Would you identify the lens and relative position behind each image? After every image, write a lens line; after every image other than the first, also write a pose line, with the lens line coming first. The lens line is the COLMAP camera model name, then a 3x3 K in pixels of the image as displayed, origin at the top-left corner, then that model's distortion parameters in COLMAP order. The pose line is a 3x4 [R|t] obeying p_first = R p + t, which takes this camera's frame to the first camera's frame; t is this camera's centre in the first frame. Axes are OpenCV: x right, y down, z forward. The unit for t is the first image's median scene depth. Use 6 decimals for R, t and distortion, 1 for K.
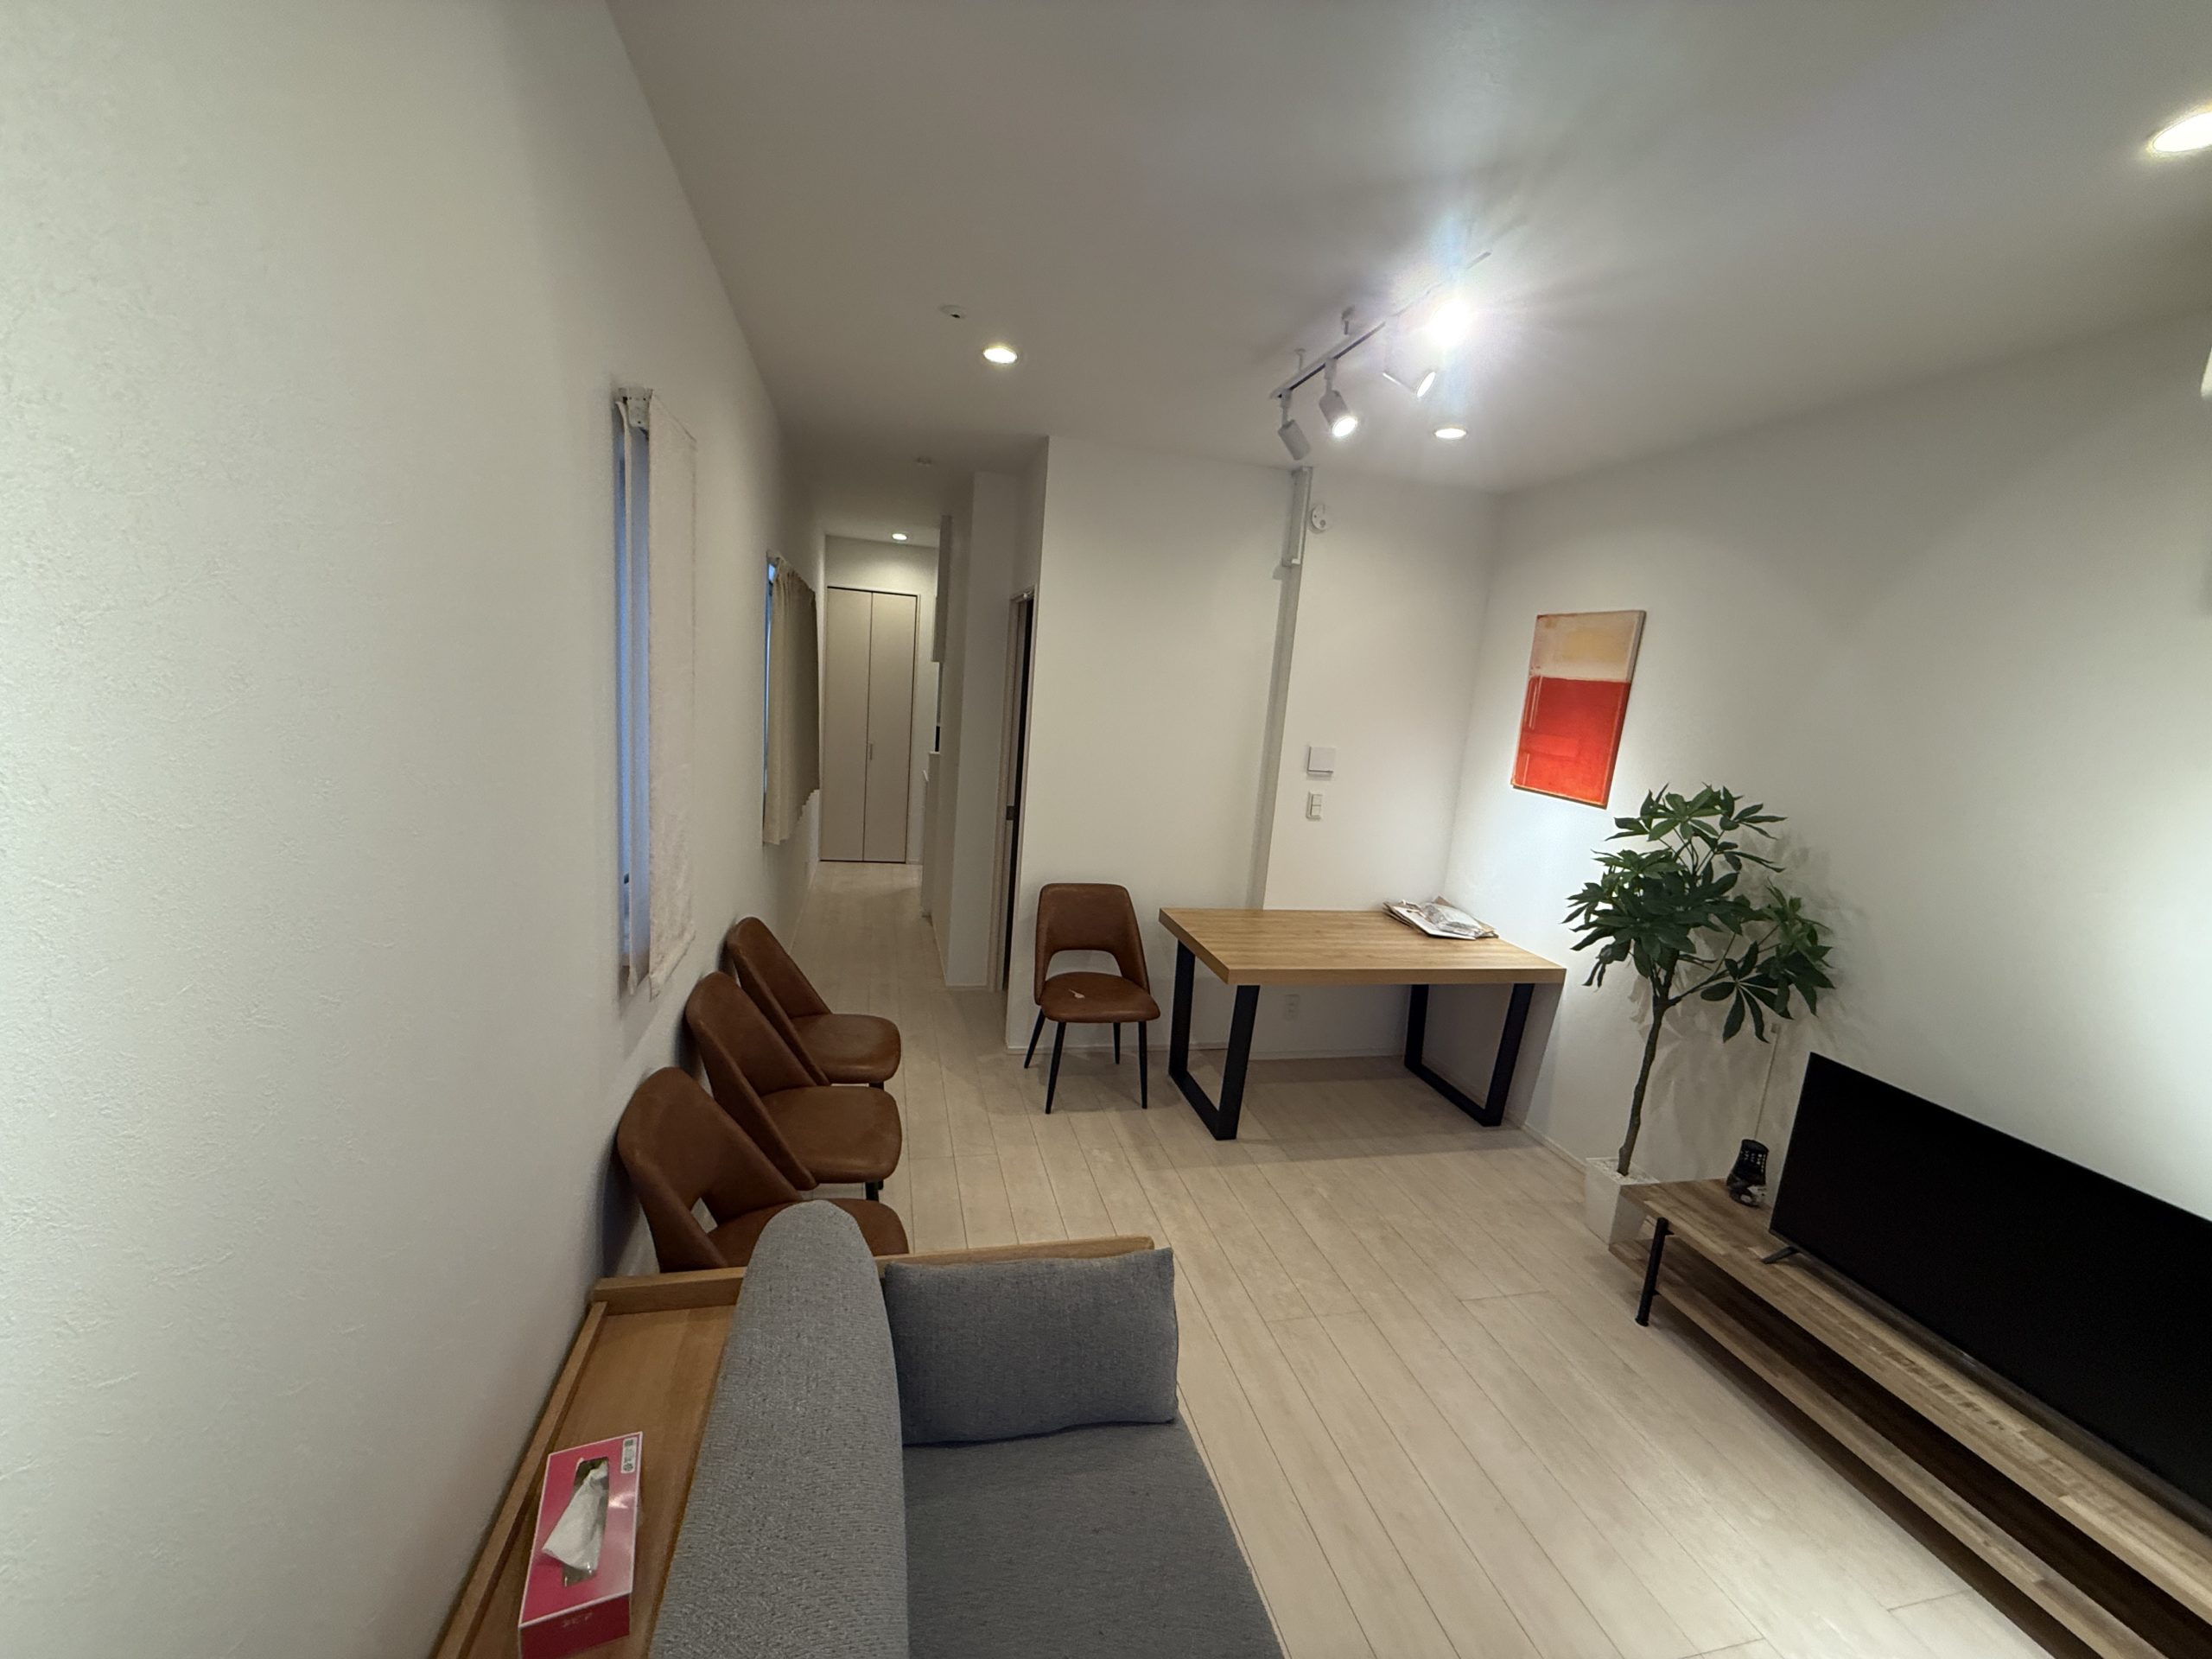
lens RADIAL K [[888.7, 0, 1128.2], [0, 888.7, 828.8], [0, 0, 1]] dist [-0.007256, 0.000602]
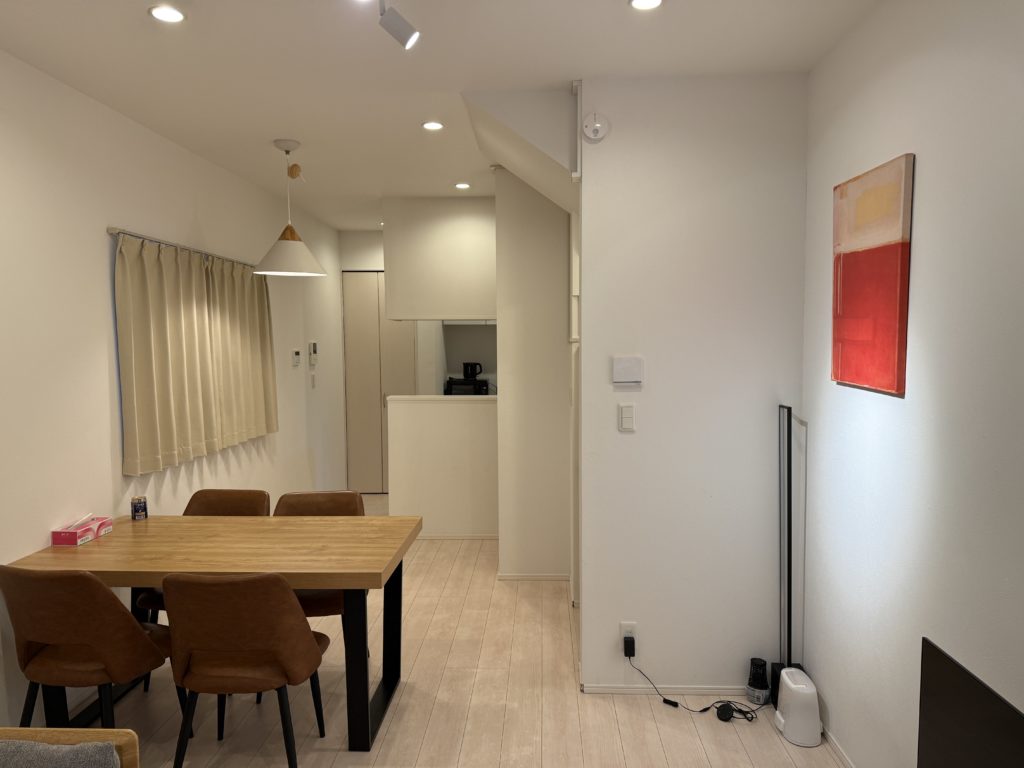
lens RADIAL K [[757.1, 0, 518.6], [0, 757.1, 387.5], [0, 0, 1]] dist [0.026346, -0.008792]
pose [[0.950545, -0.070452, -0.302491, 0.473485], [0.034668, 0.991914, -0.122082, 0.049733], [0.308646, 0.105558, 0.945302, 0.253288]]
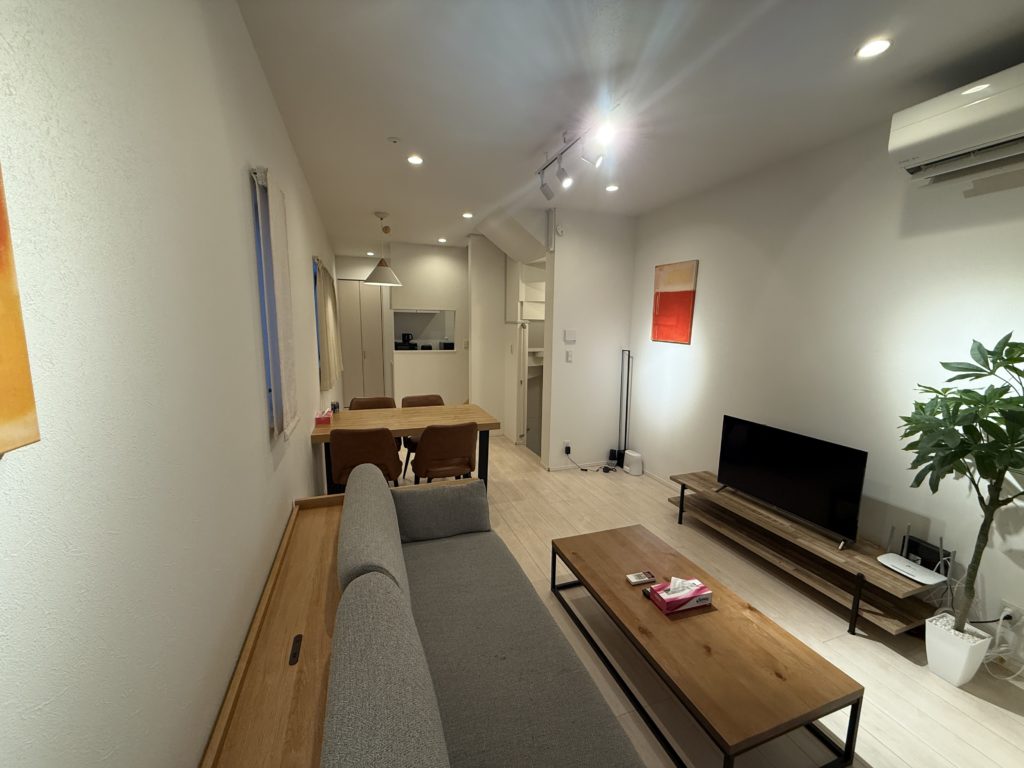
lens RADIAL K [[411.4, 0, 524.7], [0, 411.4, 387.0], [0, 0, 1]] dist [-0.007256, 0.000602]
pose [[0.991730, -0.085118, 0.096059, -0.016464], [0.086322, 0.996231, -0.008446, 0.070778], [-0.094978, 0.016669, 0.995340, -0.055237]]
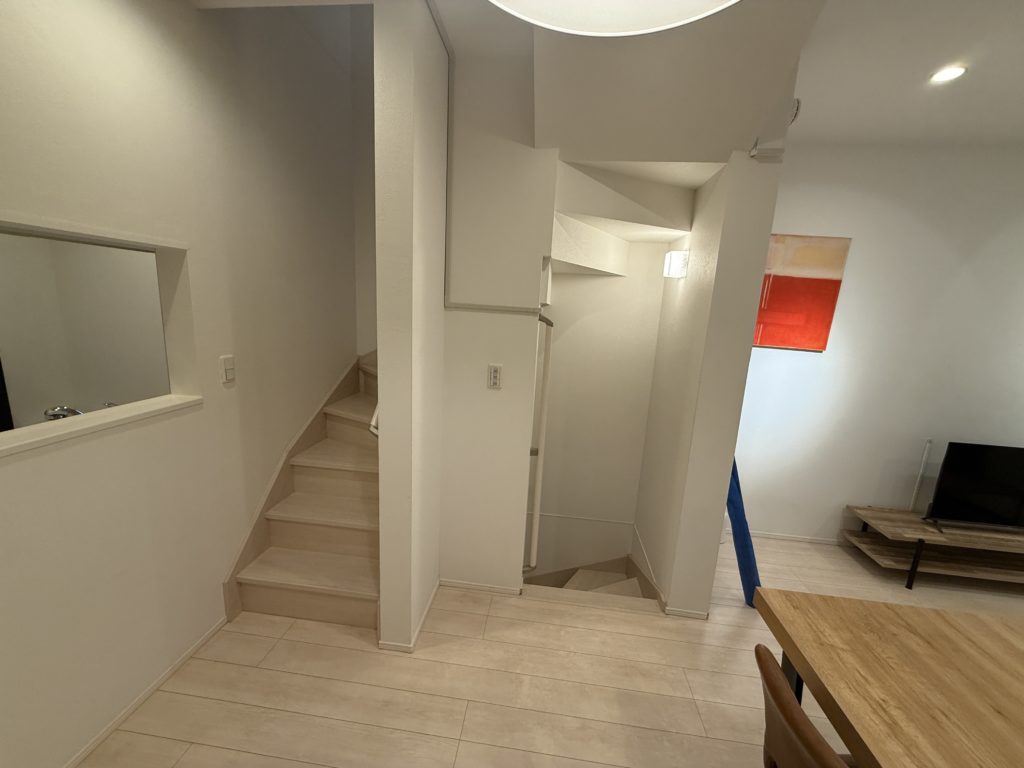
lens RADIAL K [[411.4, 0, 516.2], [0, 411.4, 384.8], [0, 0, 1]] dist [-0.007256, 0.000602]
pose [[0.353447, -0.256966, 0.899469, -0.500621], [0.130507, 0.965673, 0.224596, -0.256636], [-0.926306, 0.038004, 0.374850, 1.441758]]
